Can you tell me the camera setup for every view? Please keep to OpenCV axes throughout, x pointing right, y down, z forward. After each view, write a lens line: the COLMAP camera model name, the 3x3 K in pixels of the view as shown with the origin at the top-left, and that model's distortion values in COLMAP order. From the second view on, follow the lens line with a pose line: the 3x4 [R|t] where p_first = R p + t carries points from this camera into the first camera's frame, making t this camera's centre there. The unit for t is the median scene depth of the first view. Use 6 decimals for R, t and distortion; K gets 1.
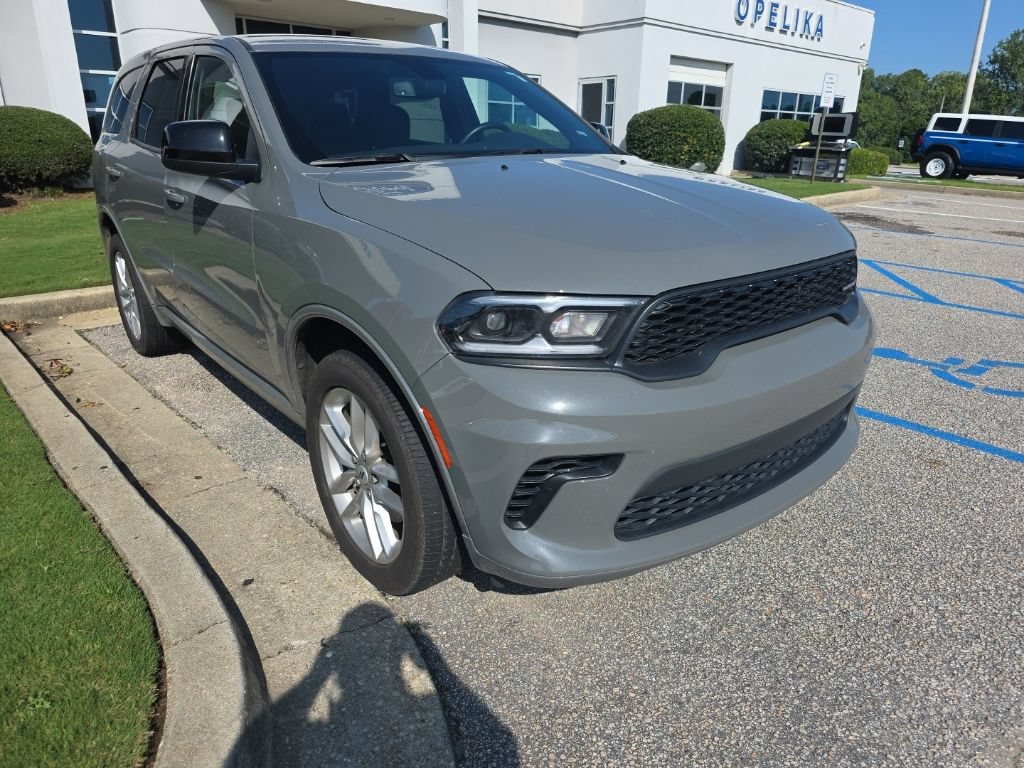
lens RADIAL K [[711.6, 0, 526.8], [0, 711.6, 368.2], [0, 0, 1]] dist [0.052719, -0.048539]
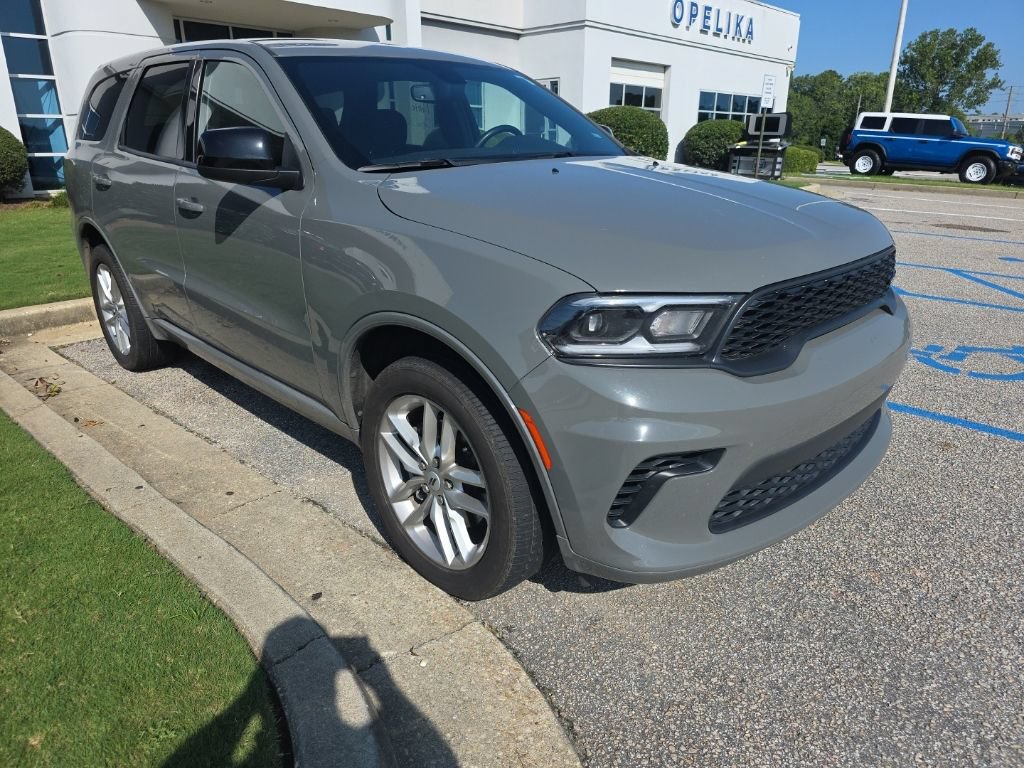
lens RADIAL K [[710.1, 0, 517.3], [0, 710.1, 368.9], [0, 0, 1]] dist [0.056978, -0.054991]
pose [[0.996465, -0.035709, 0.076044, -0.117540], [0.035801, 0.999359, 0.000159, -0.002134], [-0.076001, 0.002564, 0.997104, 0.001691]]
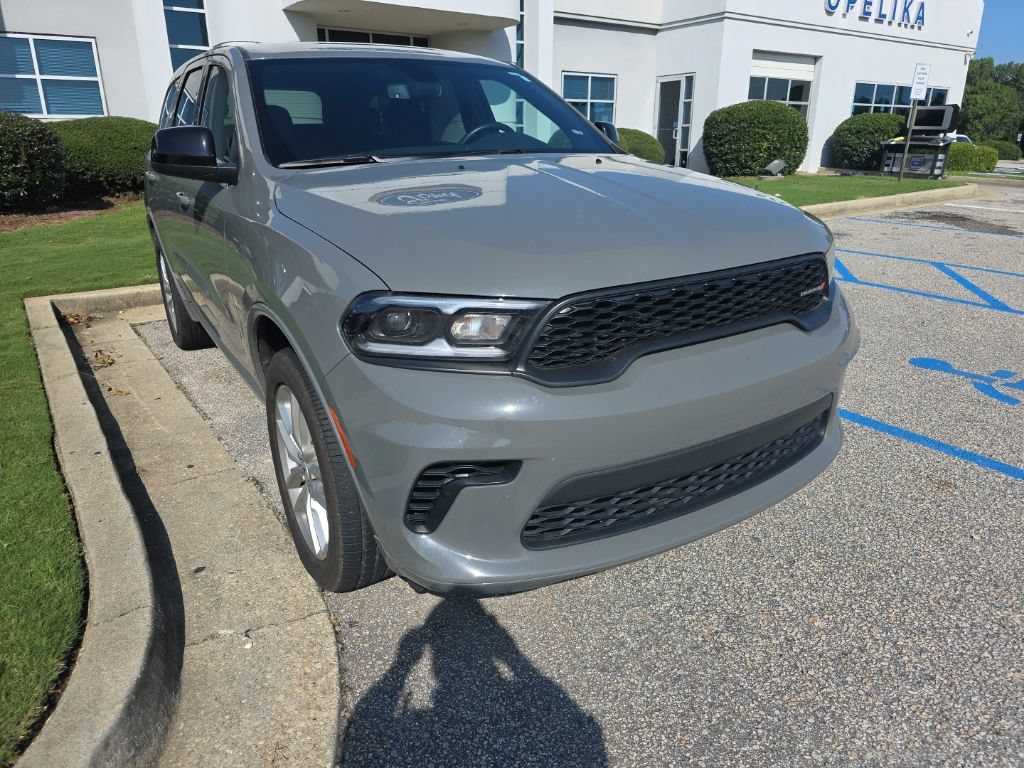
lens RADIAL K [[711.4, 0, 525.6], [0, 711.4, 364.1], [0, 0, 1]] dist [0.058933, -0.054221]
pose [[0.991763, 0.024238, -0.125772, 0.133307], [-0.025004, 0.999677, -0.004518, -0.003945], [0.125622, 0.007625, 0.992049, 0.017695]]
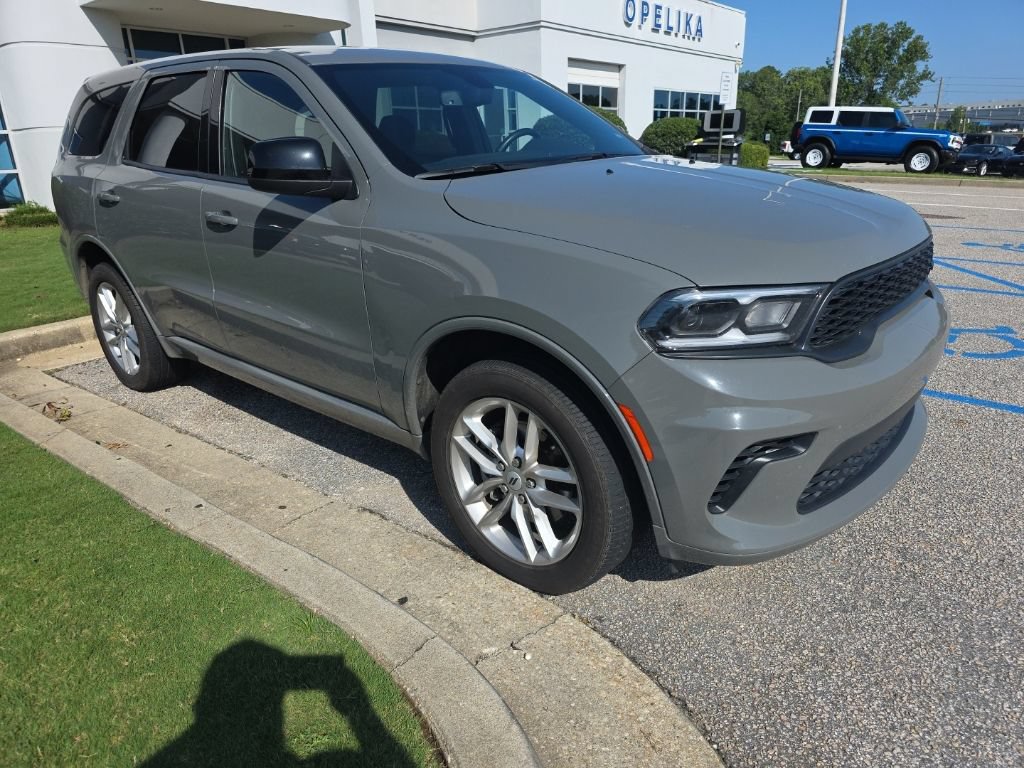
lens RADIAL K [[712.6, 0, 520.7], [0, 712.6, 381.2], [0, 0, 1]] dist [0.055584, -0.053701]
pose [[0.986216, -0.085514, 0.141649, -0.225134], [0.084070, 0.996329, 0.016158, -0.005151], [-0.142511, -0.004027, 0.989785, -0.003298]]
